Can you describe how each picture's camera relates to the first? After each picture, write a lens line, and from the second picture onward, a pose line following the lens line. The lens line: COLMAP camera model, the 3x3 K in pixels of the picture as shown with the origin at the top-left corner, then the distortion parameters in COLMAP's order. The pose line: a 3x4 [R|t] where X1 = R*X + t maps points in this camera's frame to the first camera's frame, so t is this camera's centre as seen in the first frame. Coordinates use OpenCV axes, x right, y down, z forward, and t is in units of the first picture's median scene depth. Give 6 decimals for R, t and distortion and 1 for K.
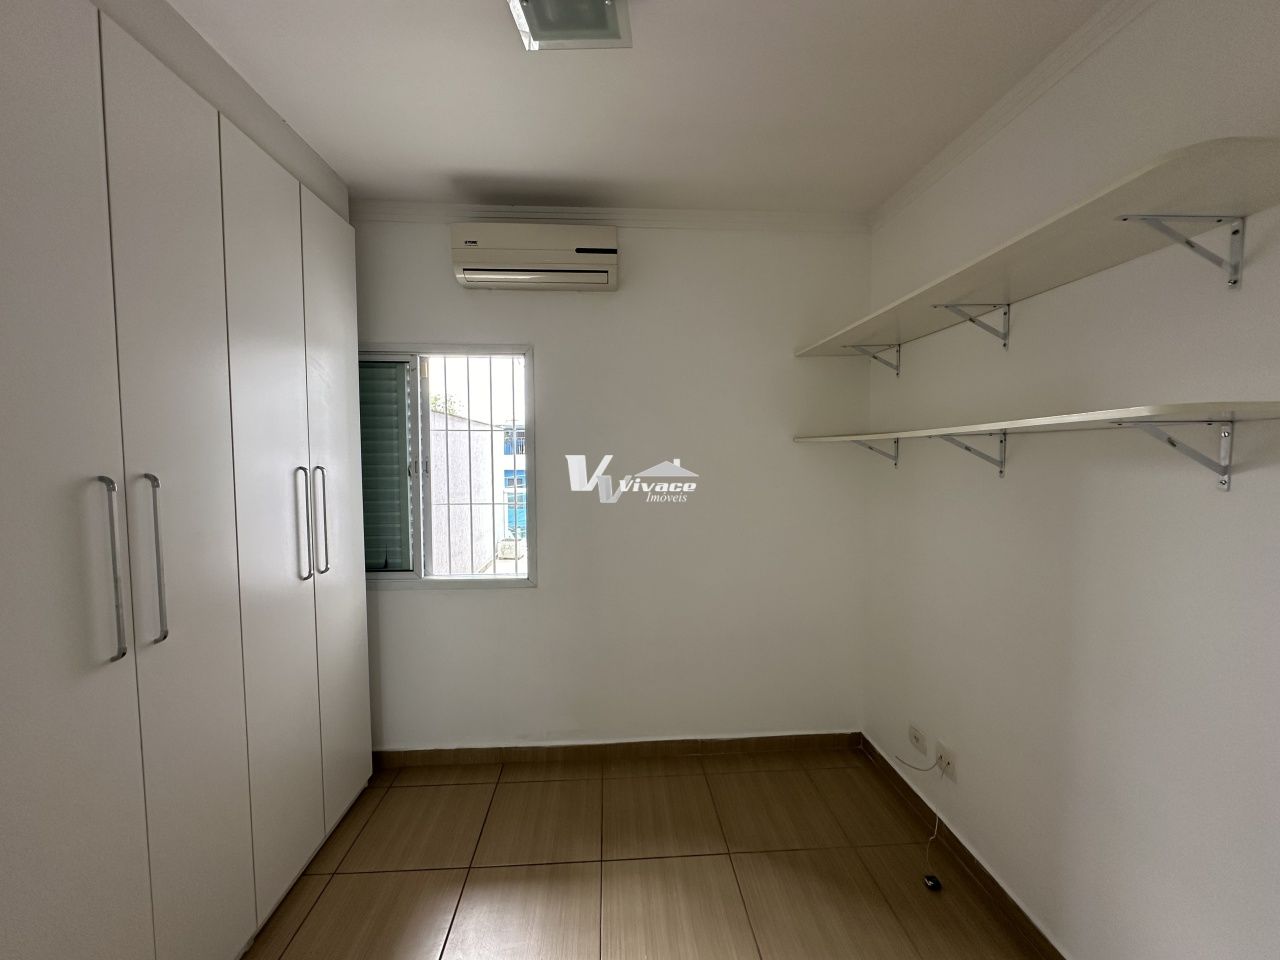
lens RADIAL K [[511.8, 0, 638.4], [0, 511.8, 481.8], [0, 0, 1]] dist [-0.004315, -0.000156]
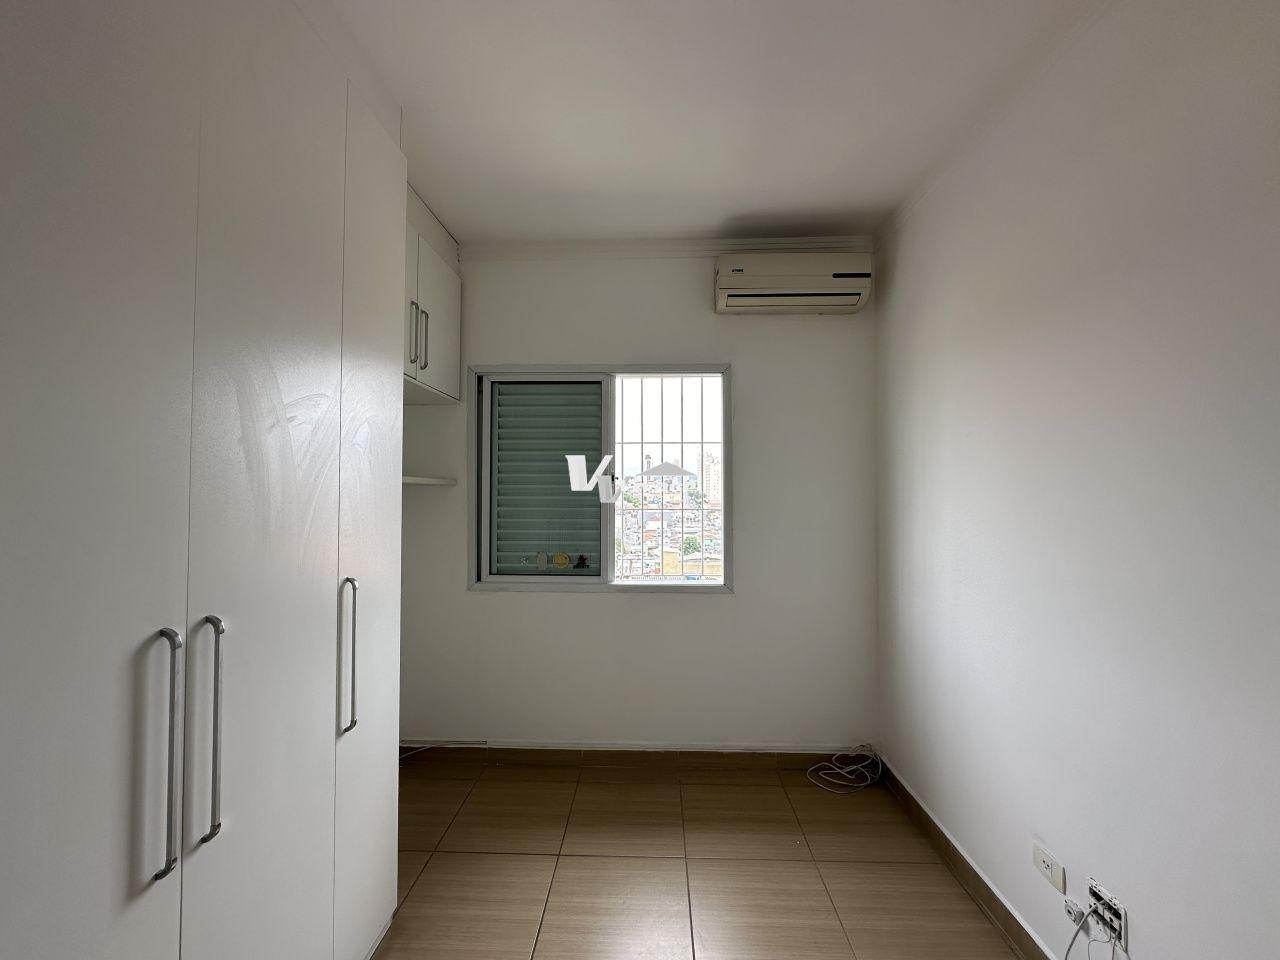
lens RADIAL K [[511.8, 0, 634.0], [0, 511.8, 483.5], [0, 0, 1]] dist [-0.004315, -0.000156]
pose [[0.993386, -0.000107, -0.114820, -0.385462], [-0.004475, 0.999204, -0.039644, 0.034502], [0.114732, 0.039896, 0.992595, -0.107886]]
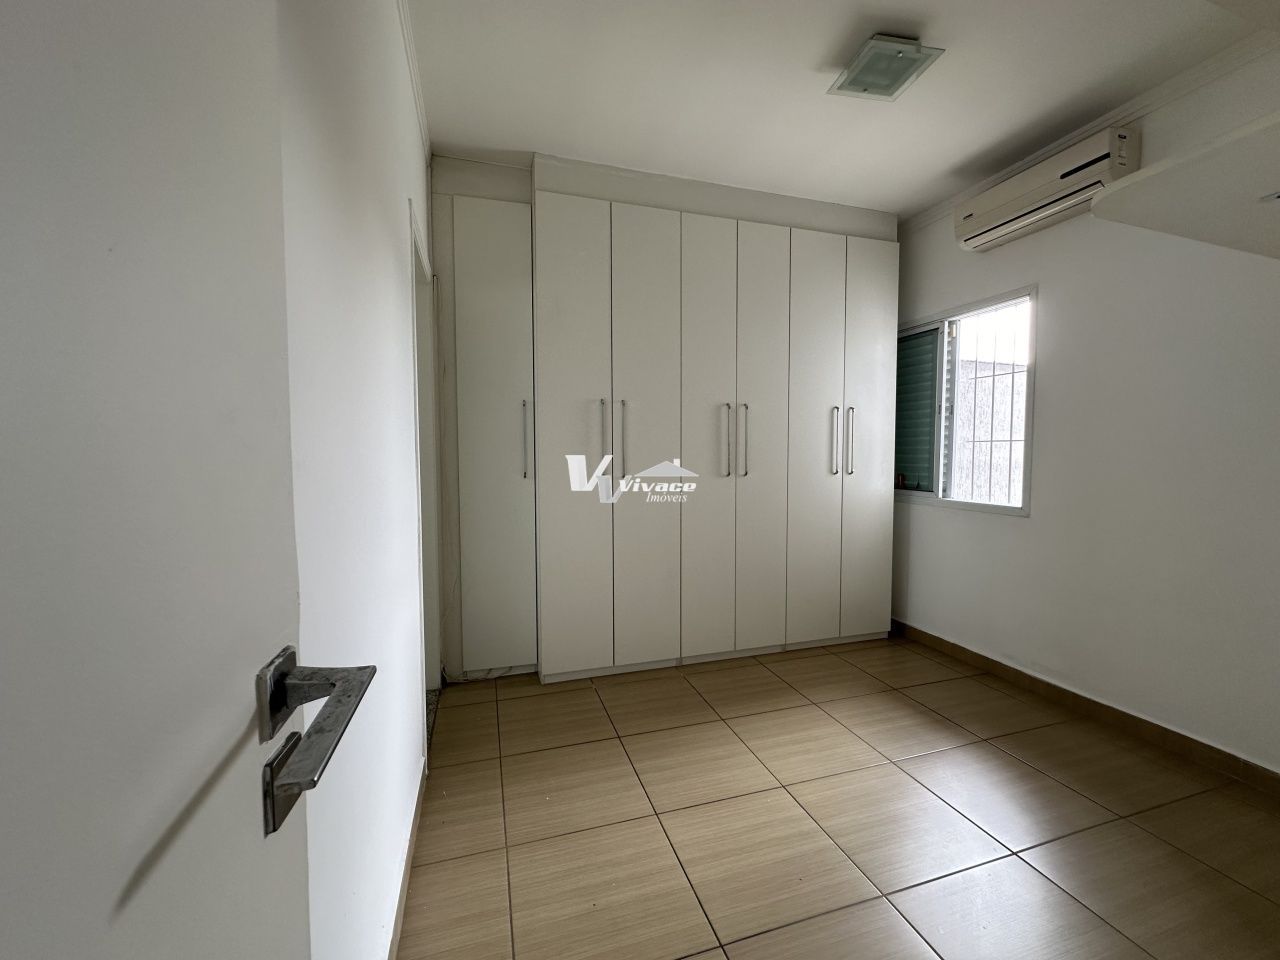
lens RADIAL K [[511.8, 0, 635.6], [0, 511.8, 481.6], [0, 0, 1]] dist [-0.004315, -0.000156]
pose [[0.223352, 0.052154, -0.973342, 0.648714], [-0.055761, 0.997616, 0.040660, 0.140874], [0.973142, 0.045193, 0.225727, -0.015549]]
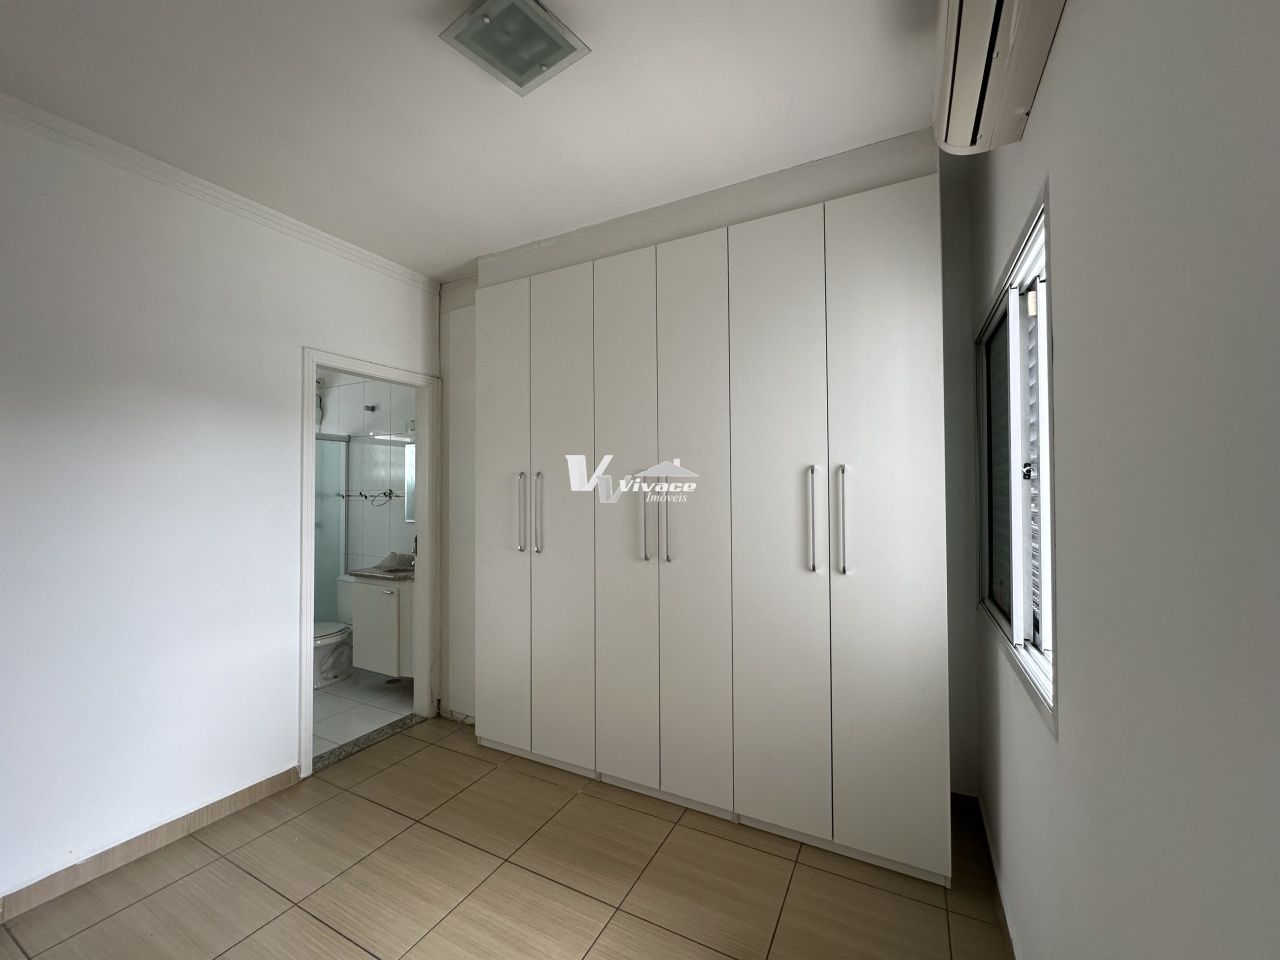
lens RADIAL K [[511.8, 0, 637.0], [0, 511.8, 480.9], [0, 0, 1]] dist [-0.004315, -0.000156]
pose [[-0.528262, -0.013273, -0.848978, 0.348402], [-0.046373, 0.998836, 0.013238, 0.004124], [0.847814, 0.046363, -0.528263, 0.952726]]
